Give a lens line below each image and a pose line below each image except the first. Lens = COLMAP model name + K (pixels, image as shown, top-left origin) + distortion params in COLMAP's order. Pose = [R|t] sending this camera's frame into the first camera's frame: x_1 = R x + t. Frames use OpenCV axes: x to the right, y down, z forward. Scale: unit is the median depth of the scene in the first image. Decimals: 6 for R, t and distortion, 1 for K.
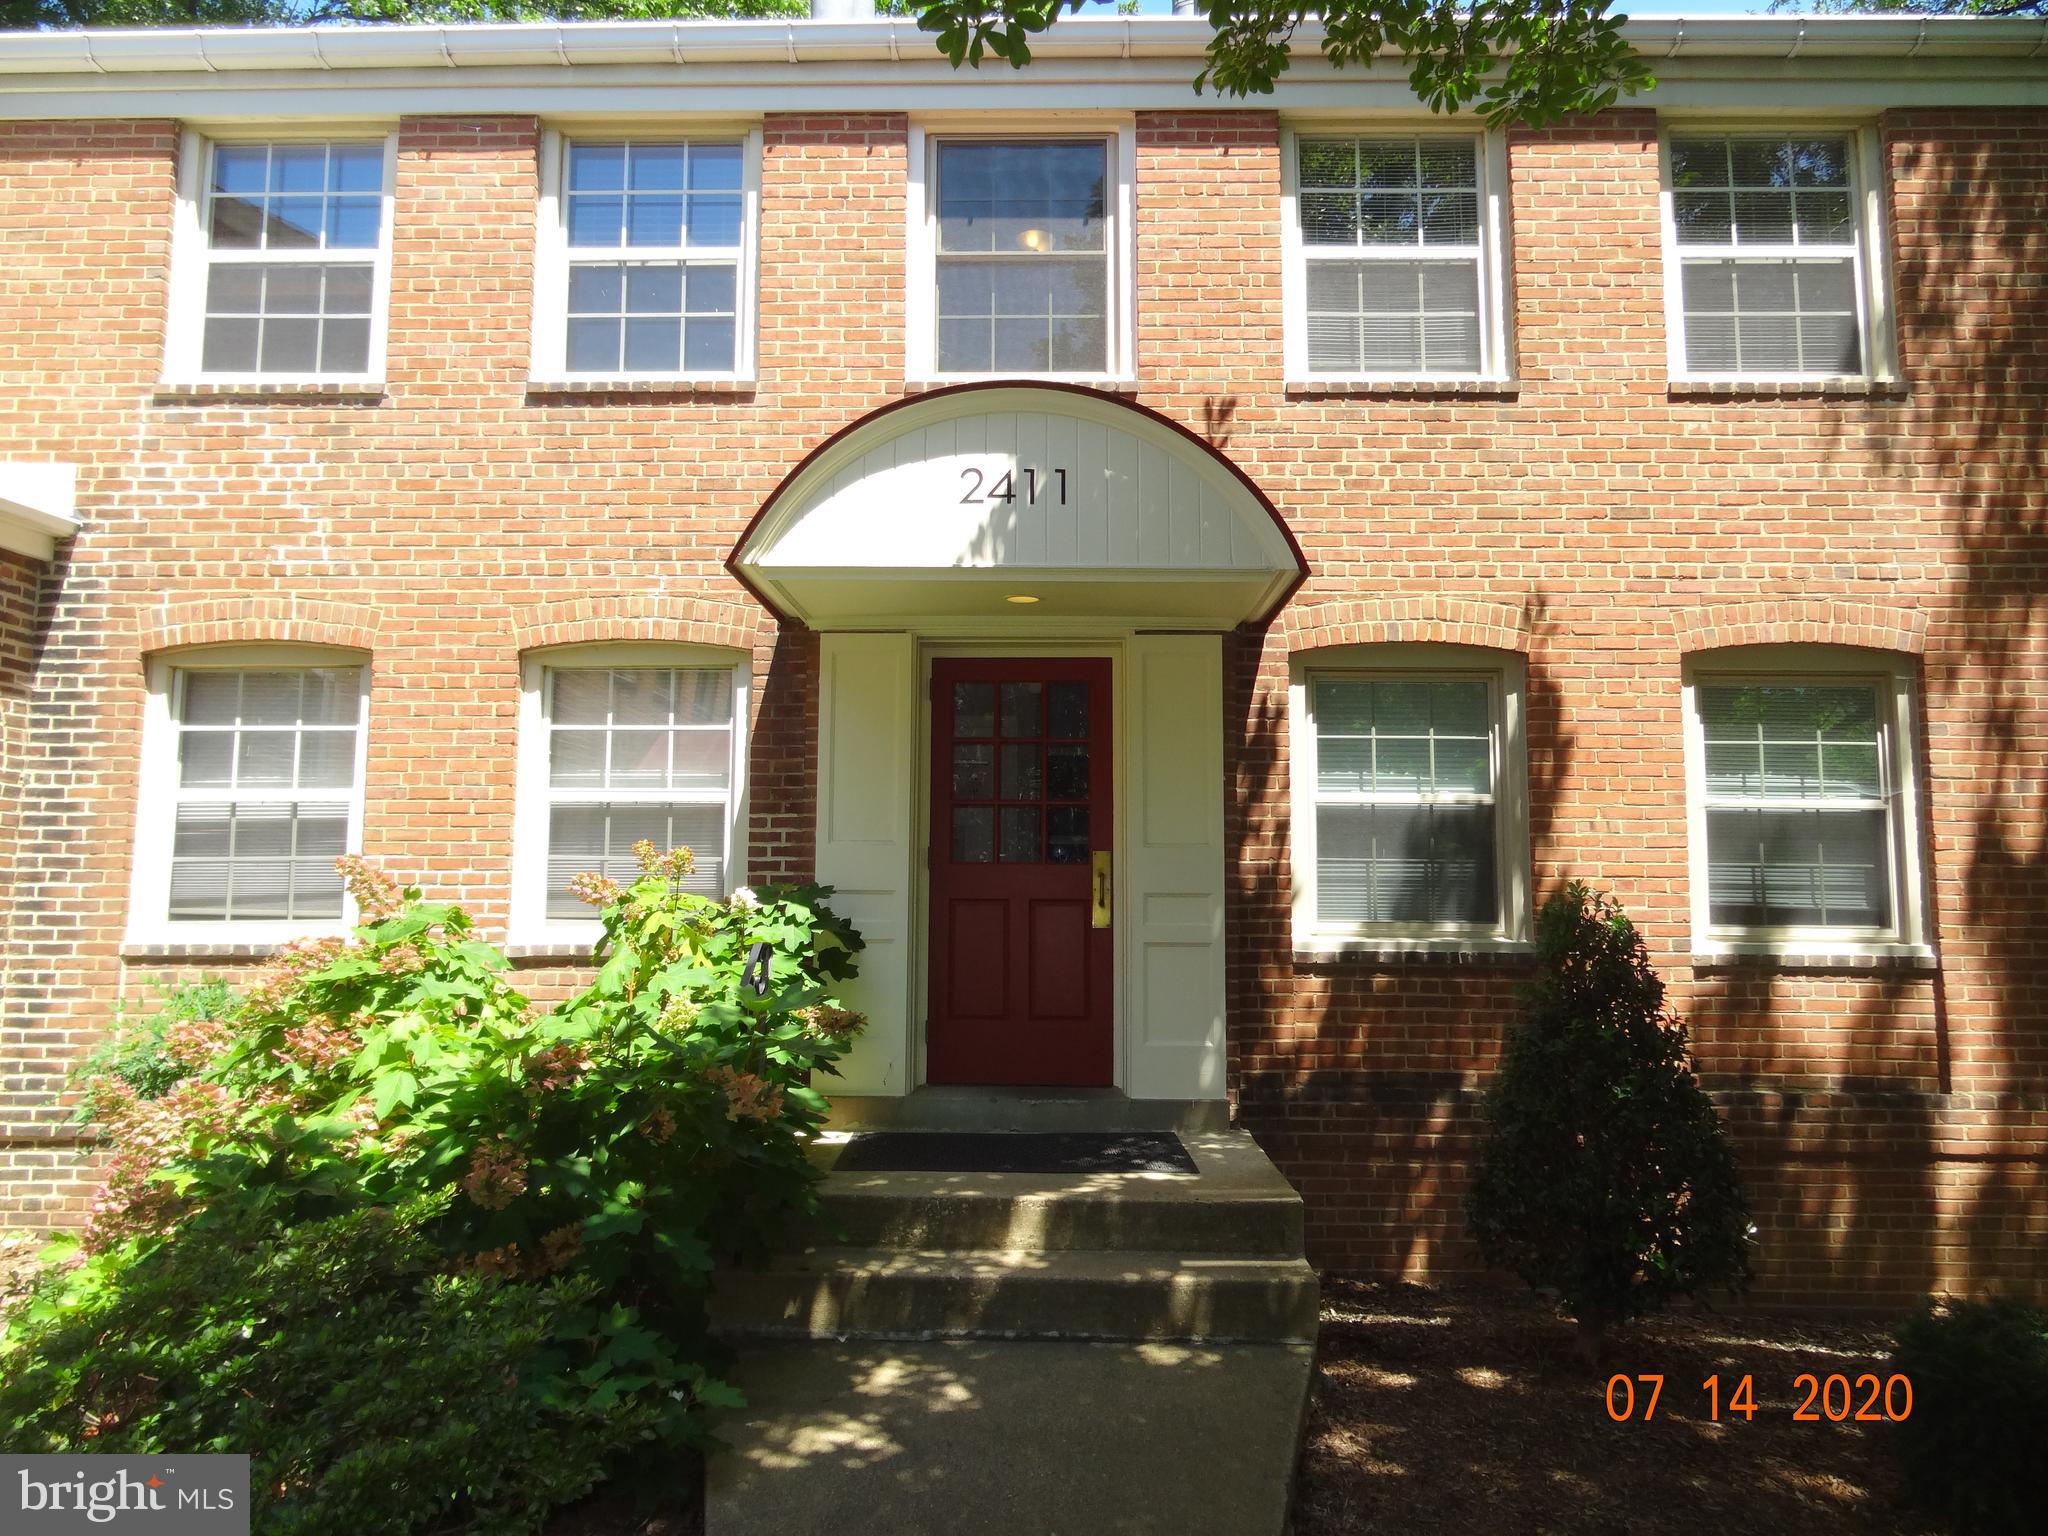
lens RADIAL K [[1431.6, 0, 1020.7], [0, 1431.6, 755.9], [0, 0, 1]] dist [-0.003706, 0.006687]
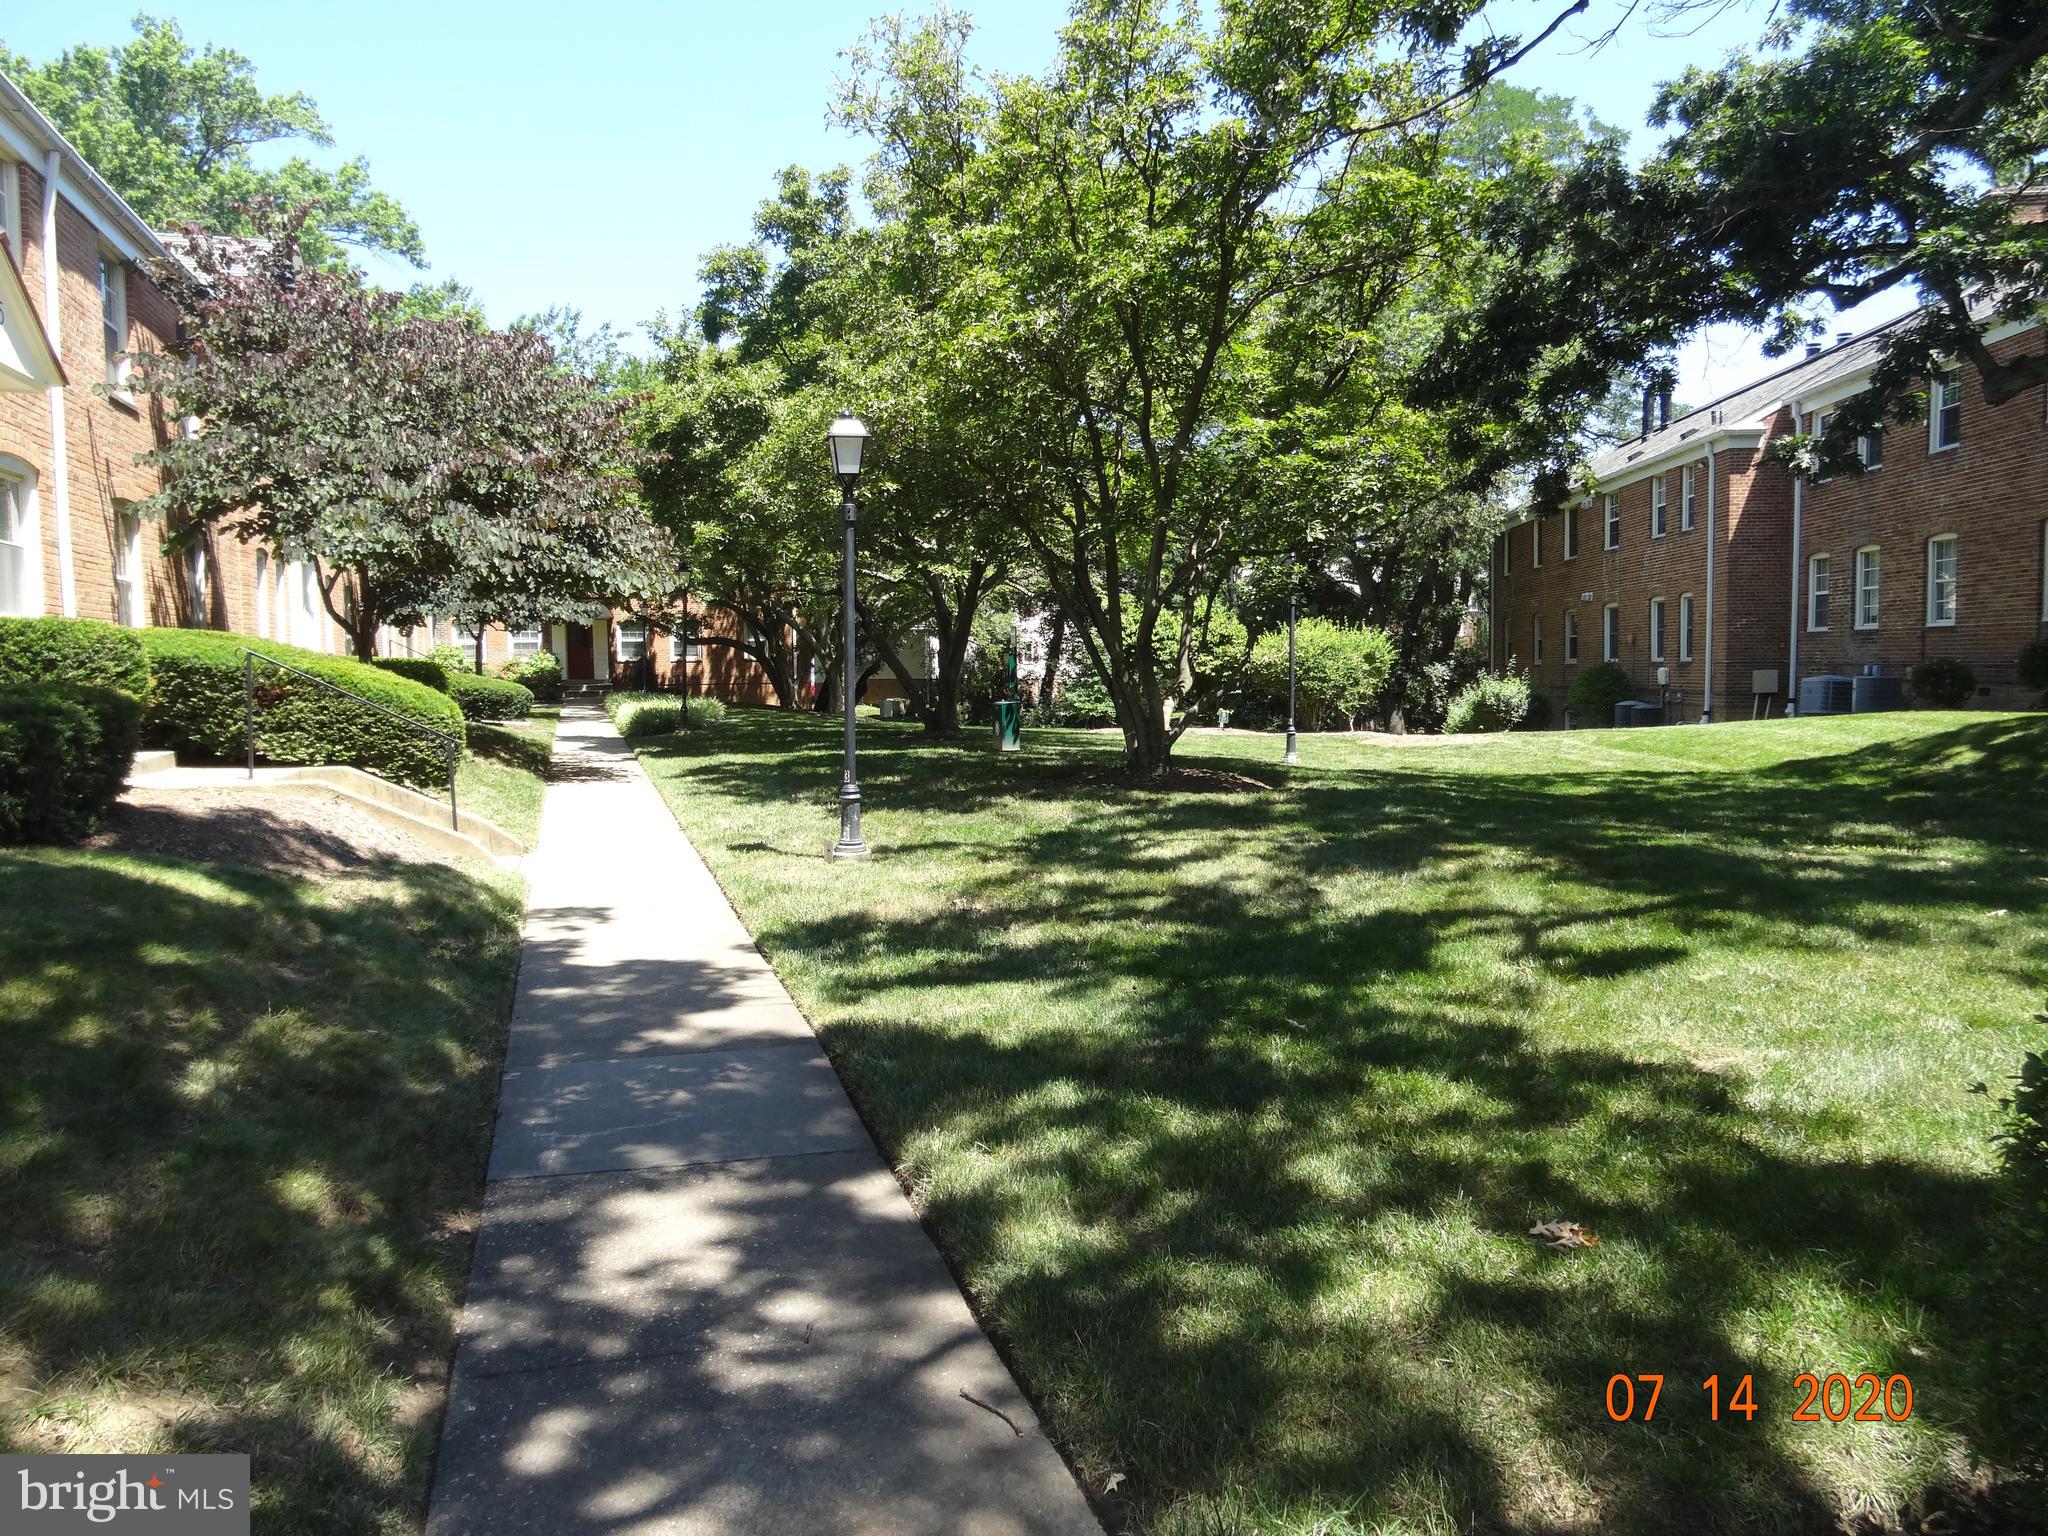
lens RADIAL K [[1423.0, 0, 1026.6], [0, 1423.0, 737.5], [0, 0, 1]] dist [0.004576, 0.053529]
pose [[0.942076, -0.033426, 0.333730, -0.307329], [-0.021789, 0.986820, 0.160347, -0.728873], [-0.334691, -0.158331, 0.928931, -6.885129]]
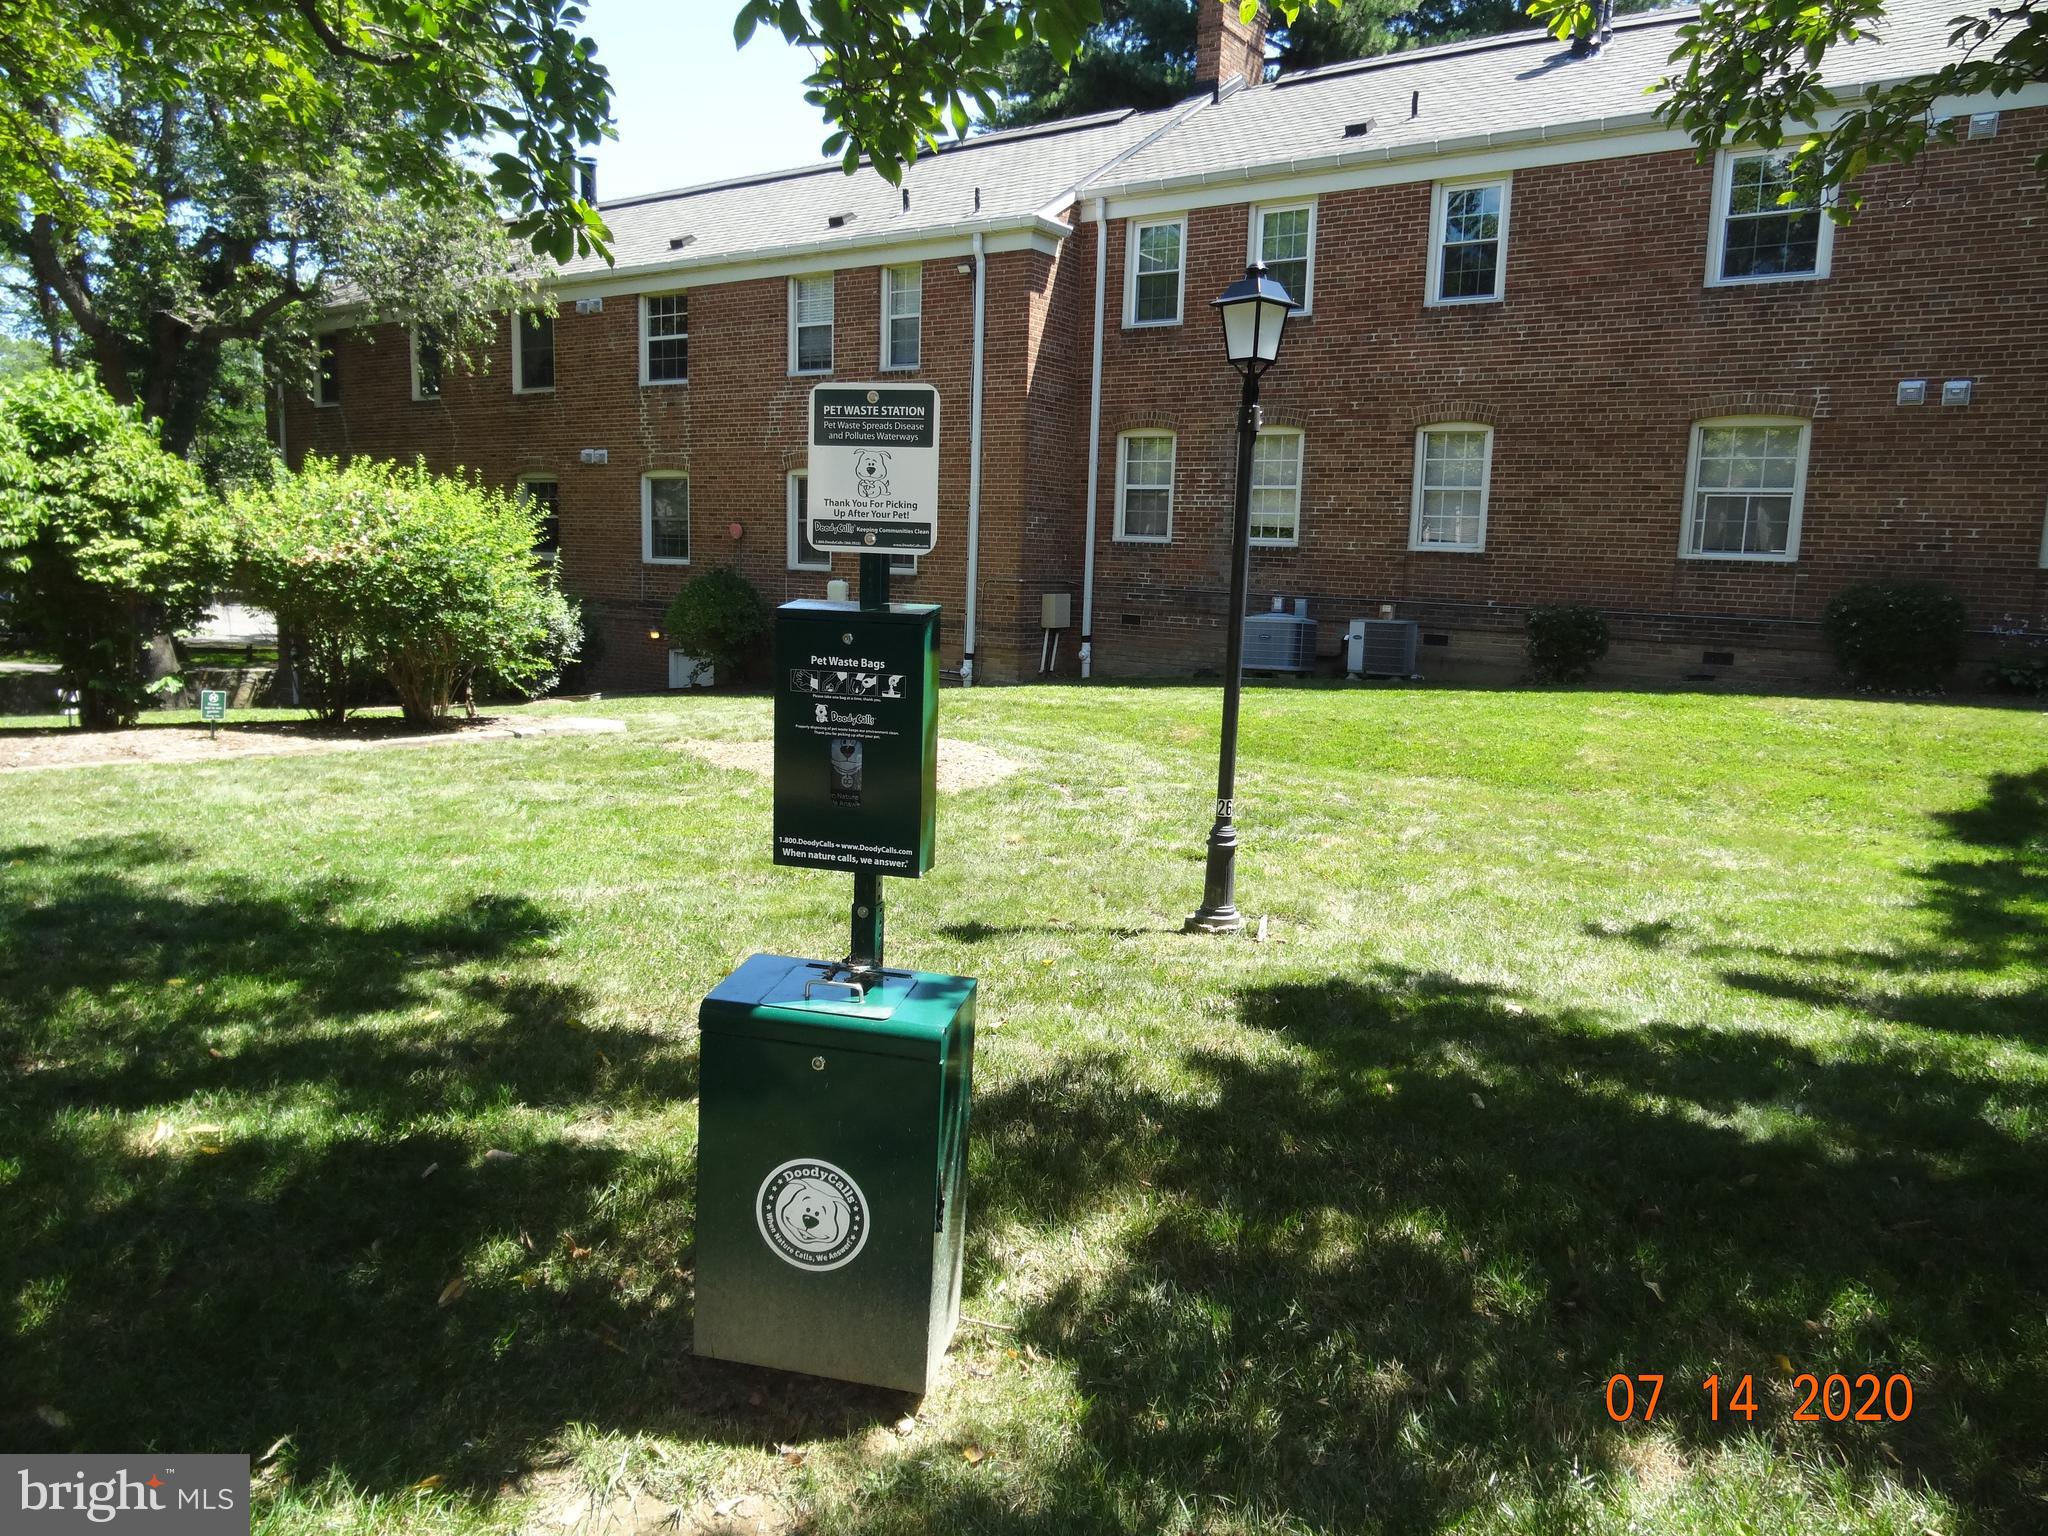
lens RADIAL K [[1431.6, 0, 1020.7], [0, 1431.6, 755.9], [0, 0, 1]] dist [-0.003706, 0.006687]
pose [[0.208144, -0.137704, 0.968356, -0.028404], [-0.143568, 0.975015, 0.169510, -0.605361], [-0.967504, -0.174307, 0.183174, -5.654925]]
